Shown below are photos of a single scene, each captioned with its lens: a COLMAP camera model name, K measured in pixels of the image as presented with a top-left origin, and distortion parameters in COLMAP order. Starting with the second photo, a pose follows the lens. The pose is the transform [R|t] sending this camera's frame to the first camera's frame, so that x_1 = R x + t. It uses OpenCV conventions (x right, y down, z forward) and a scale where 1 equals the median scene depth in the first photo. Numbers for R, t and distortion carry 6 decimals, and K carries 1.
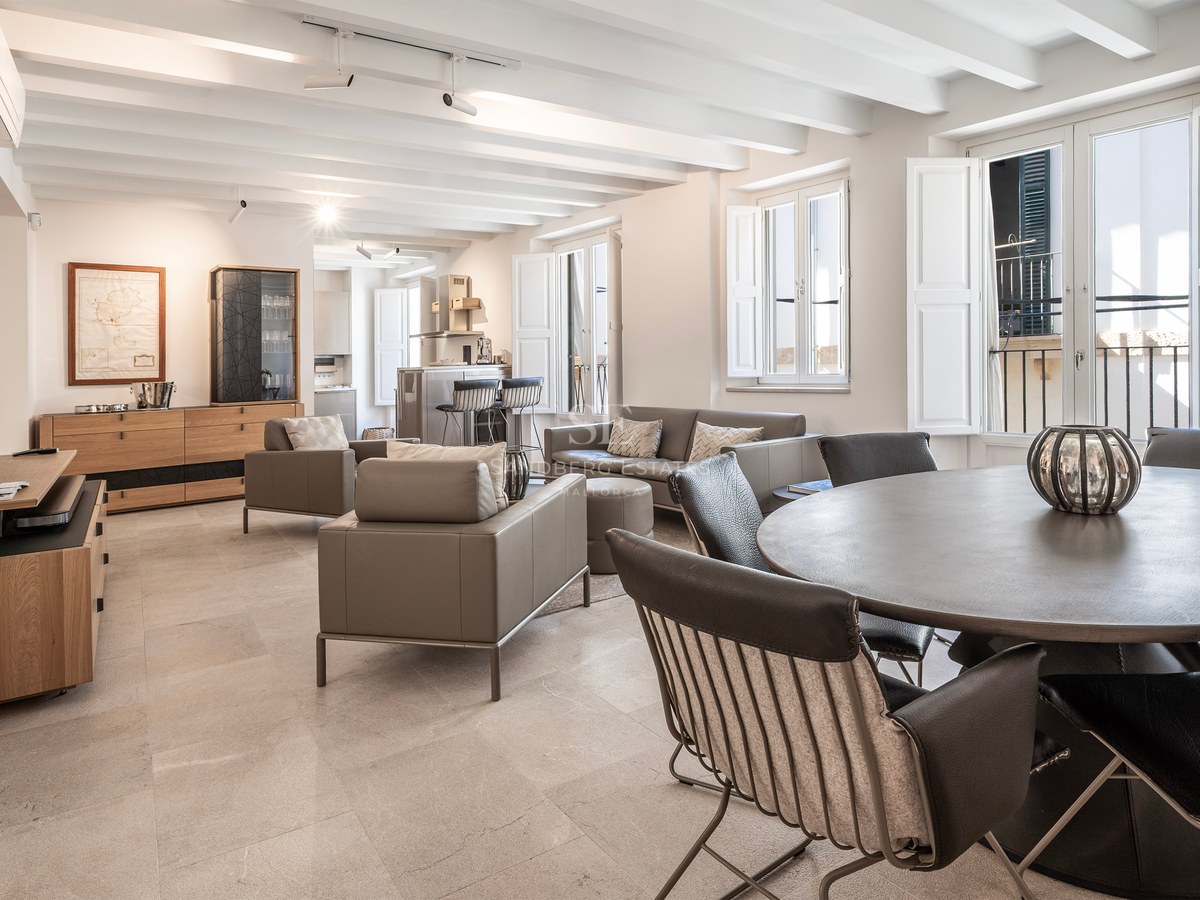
lens RADIAL K [[762.9, 0, 600.0], [0, 762.9, 450.0], [0, 0, 1]] dist [0.002509, 0.002379]
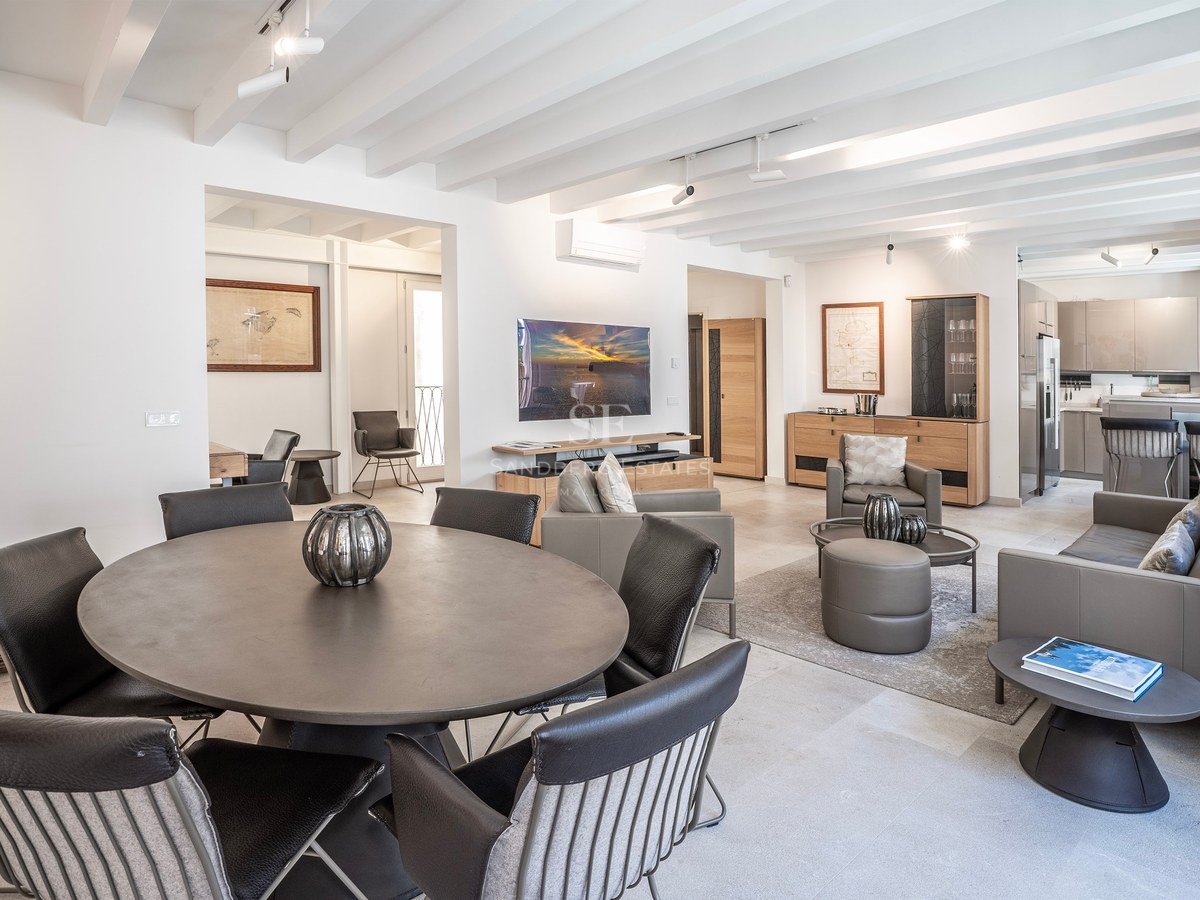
lens RADIAL K [[762.9, 0, 600.0], [0, 762.9, 450.0], [0, 0, 1]] dist [0.002509, 0.002379]
pose [[0.103003, 0.147774, -0.983643, 0.622642], [-0.119796, 0.983548, 0.135215, -0.116901], [0.987441, 0.103909, 0.119011, 0.434963]]
